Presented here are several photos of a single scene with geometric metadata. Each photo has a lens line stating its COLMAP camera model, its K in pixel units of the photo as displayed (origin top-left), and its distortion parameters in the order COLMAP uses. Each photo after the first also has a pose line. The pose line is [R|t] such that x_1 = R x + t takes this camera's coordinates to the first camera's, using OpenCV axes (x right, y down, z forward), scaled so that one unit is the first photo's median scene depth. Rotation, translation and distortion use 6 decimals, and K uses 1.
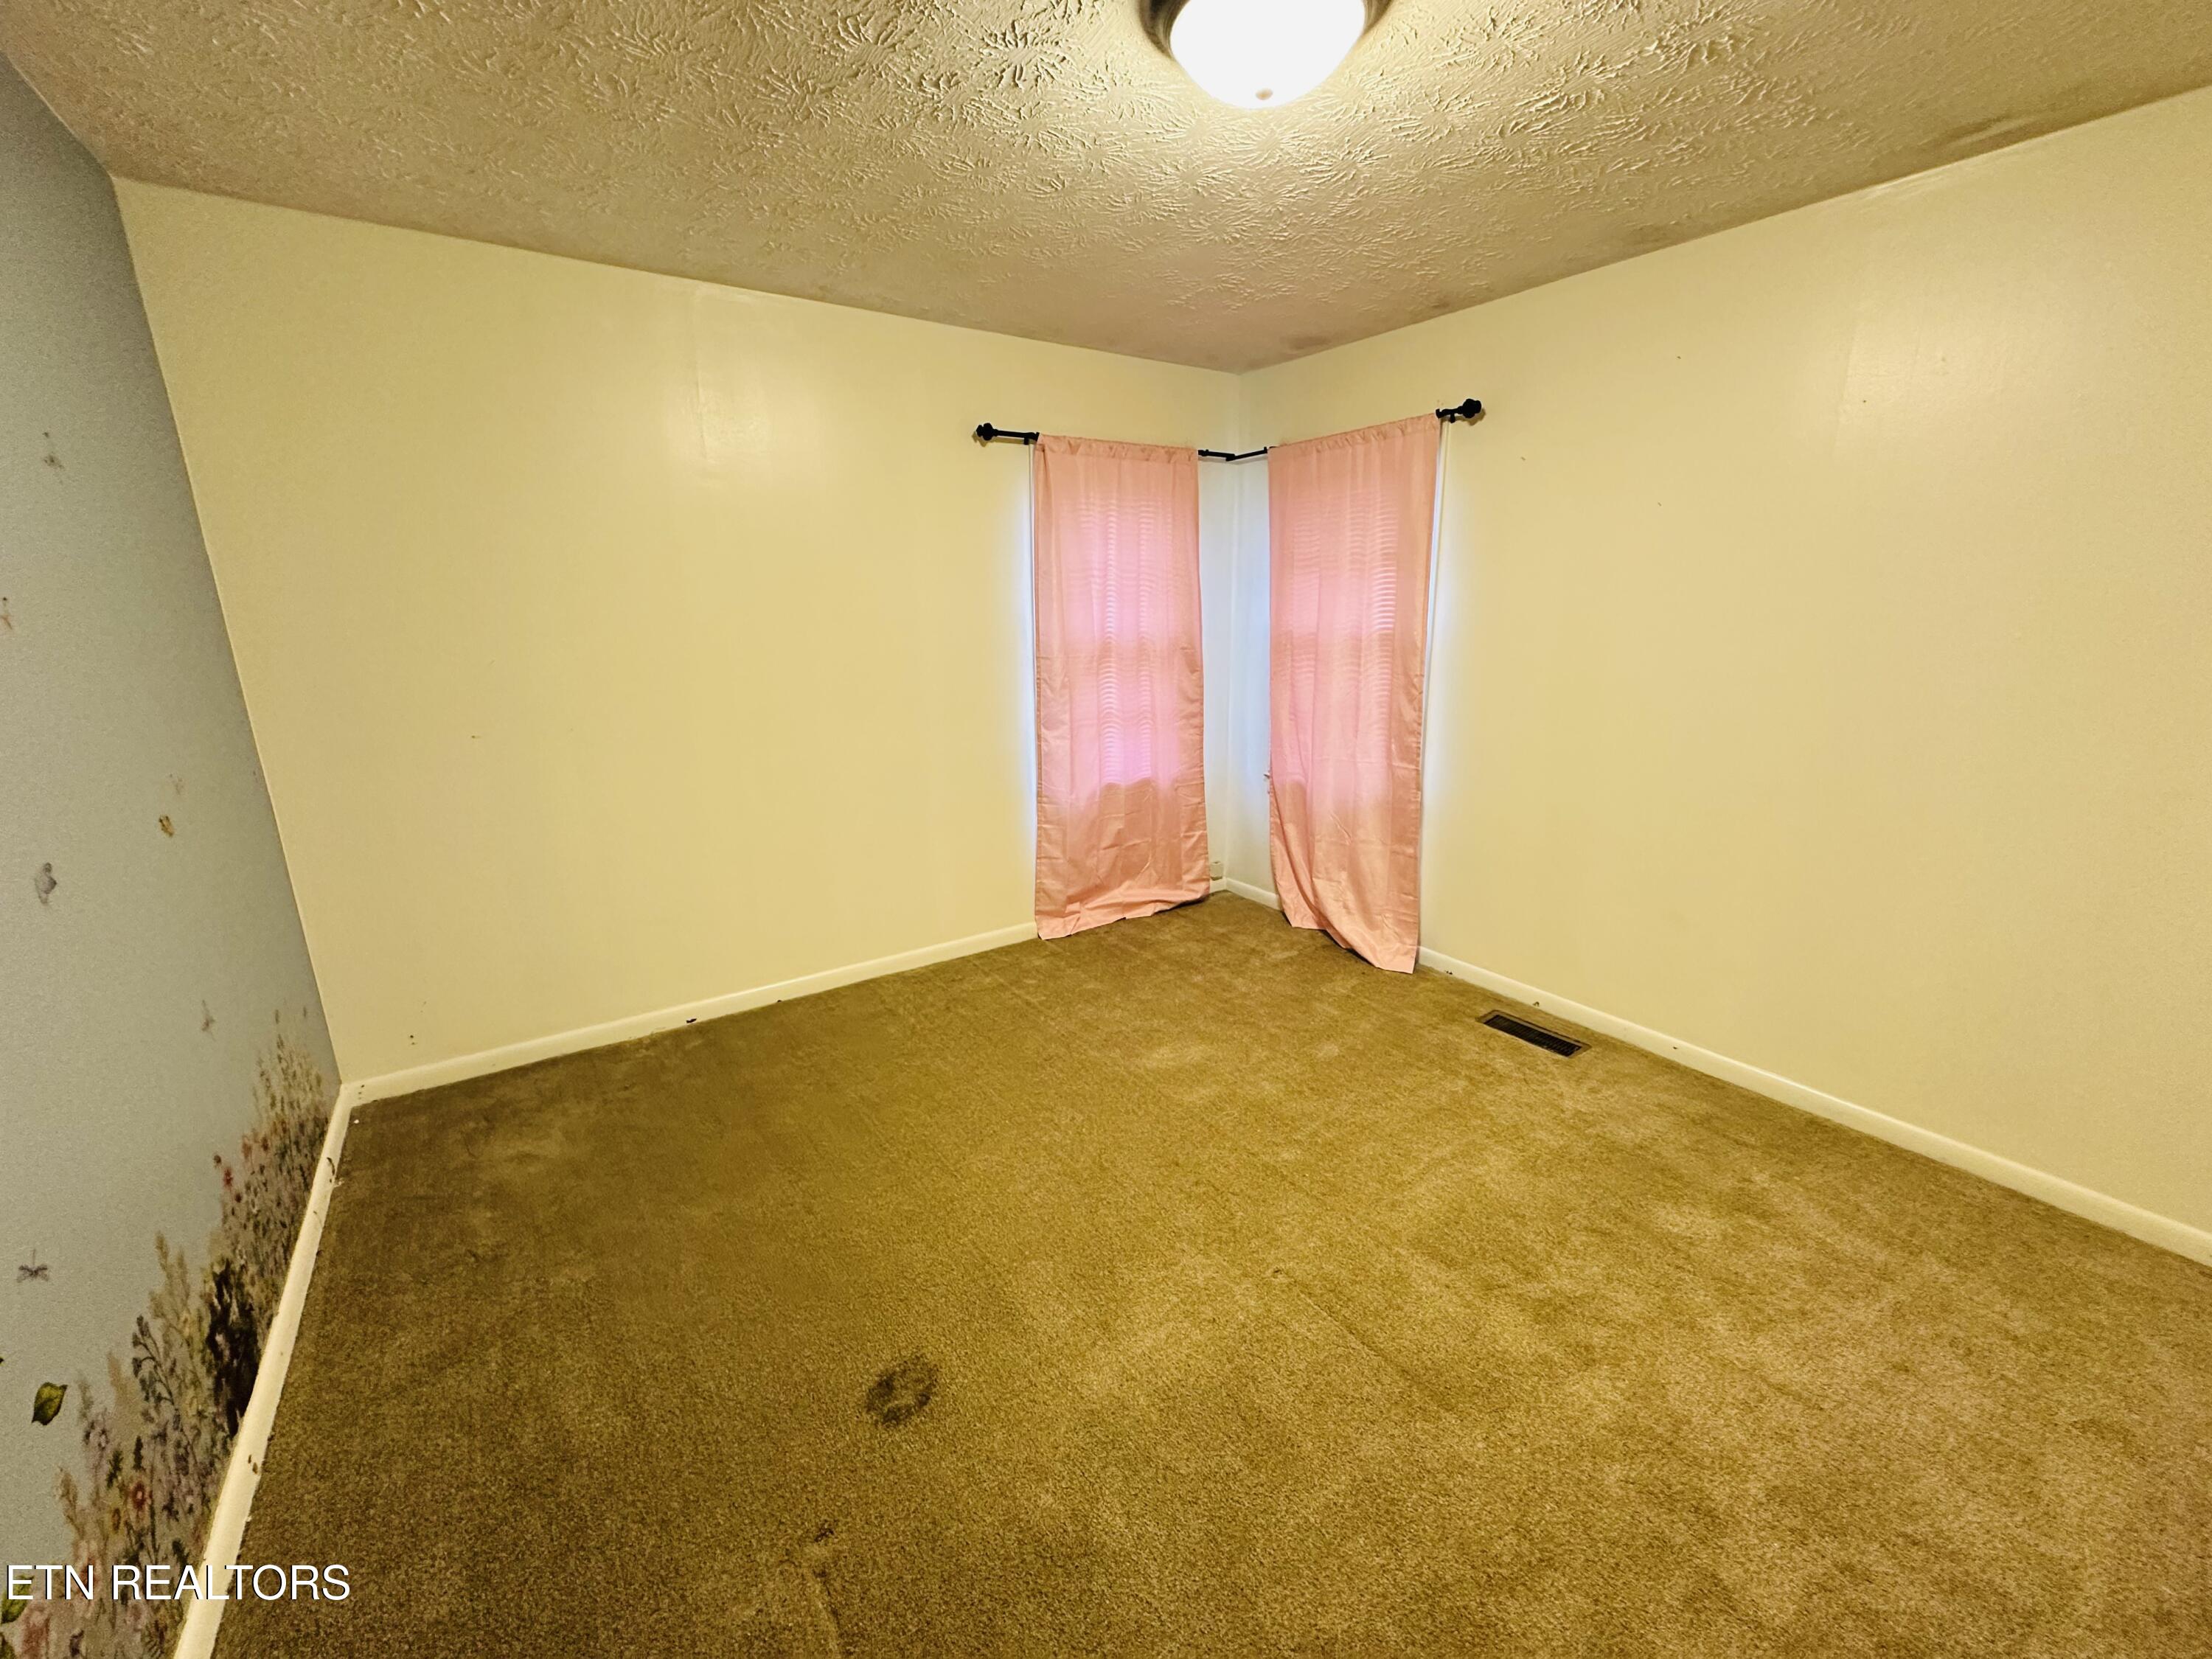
lens RADIAL K [[881.0, 0, 1106.0], [0, 881.0, 829.5], [0, 0, 1]] dist [-0.003514, 0.000795]
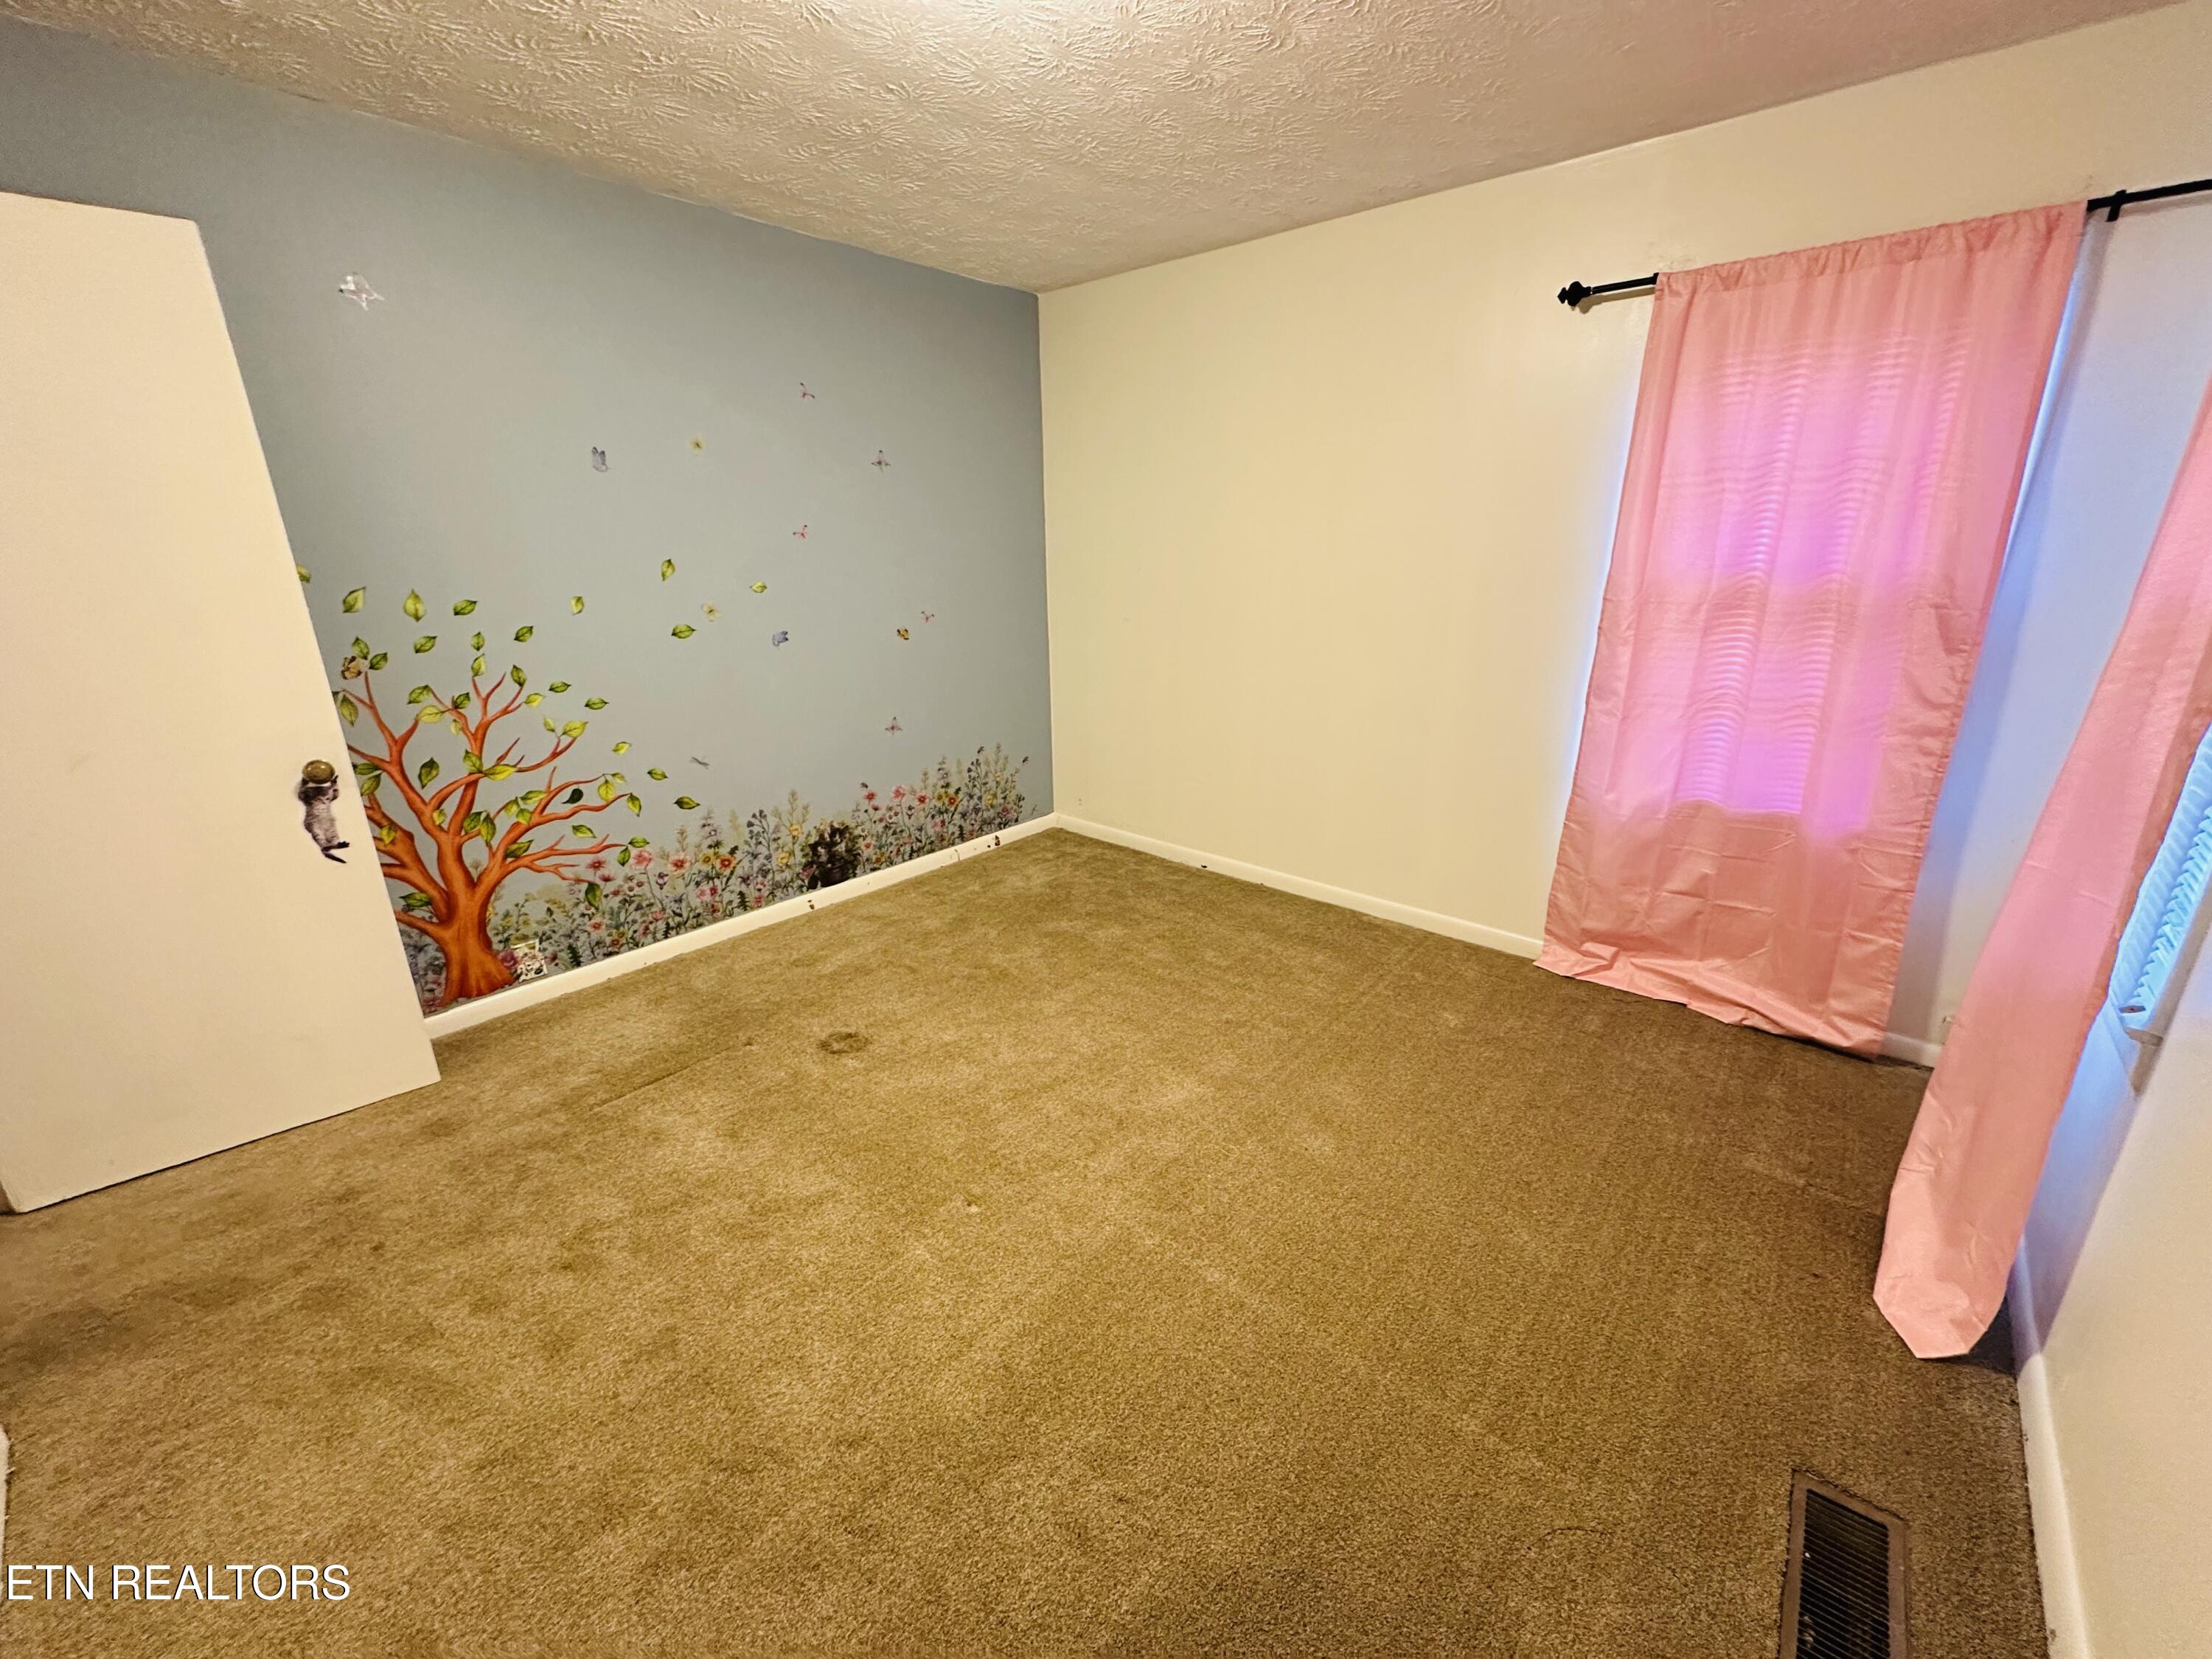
lens RADIAL K [[881.0, 0, 1106.0], [0, 881.0, 829.5], [0, 0, 1]] dist [-0.003514, 0.000795]
pose [[0.251770, 0.309694, -0.916898, 0.516421], [-0.236850, 0.938324, 0.251895, -0.094823], [0.938357, 0.153748, 0.309593, 0.385641]]
